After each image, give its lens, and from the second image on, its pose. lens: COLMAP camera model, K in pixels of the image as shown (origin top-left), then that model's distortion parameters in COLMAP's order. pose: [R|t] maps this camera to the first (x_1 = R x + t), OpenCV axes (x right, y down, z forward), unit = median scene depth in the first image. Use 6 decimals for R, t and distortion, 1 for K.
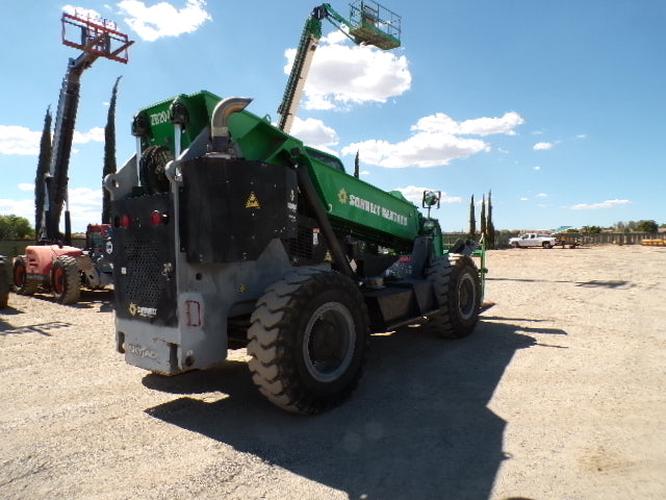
lens RADIAL K [[453.3, 0, 333.6], [0, 453.3, 251.2], [0, 0, 1]] dist [-0.047162, 0.011915]
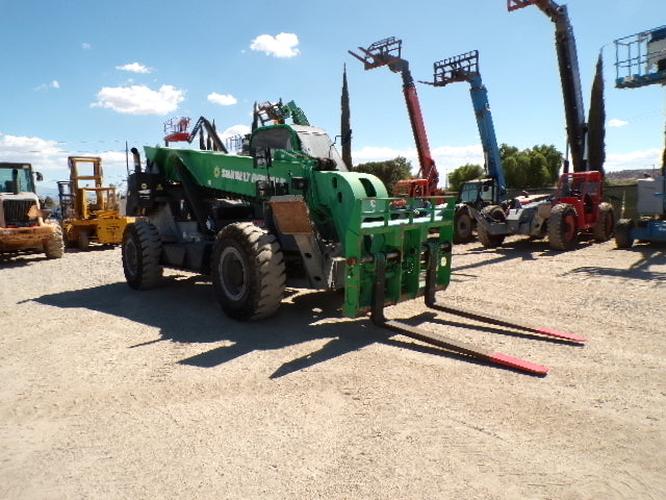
lens RADIAL K [[453.3, 0, 331.0], [0, 453.3, 248.6], [0, 0, 1]] dist [-0.047162, 0.011915]
pose [[-0.174509, 0.122864, -0.976960, 1.275987], [0.012912, 0.992385, 0.122497, -0.057237], [0.984571, 0.008762, -0.174767, 1.561222]]
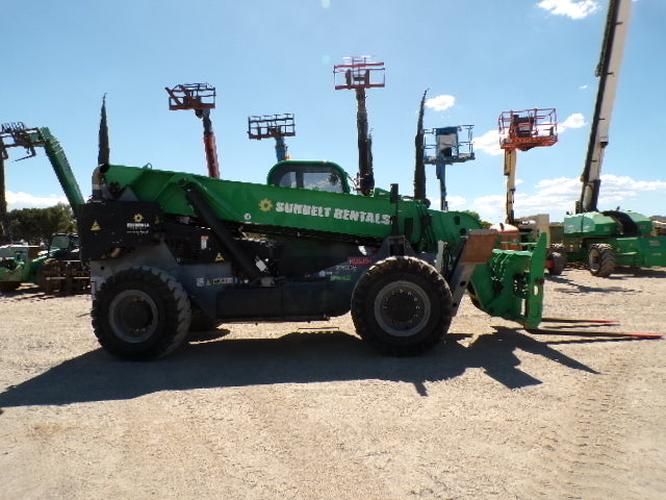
lens RADIAL K [[453.3, 0, 321.6], [0, 453.3, 247.2], [0, 0, 1]] dist [-0.047162, 0.011915]
pose [[0.530332, 0.006479, -0.847765, 1.075740], [0.007218, 0.999900, 0.012157, -0.027392], [0.847759, -0.012566, 0.530232, 0.509394]]
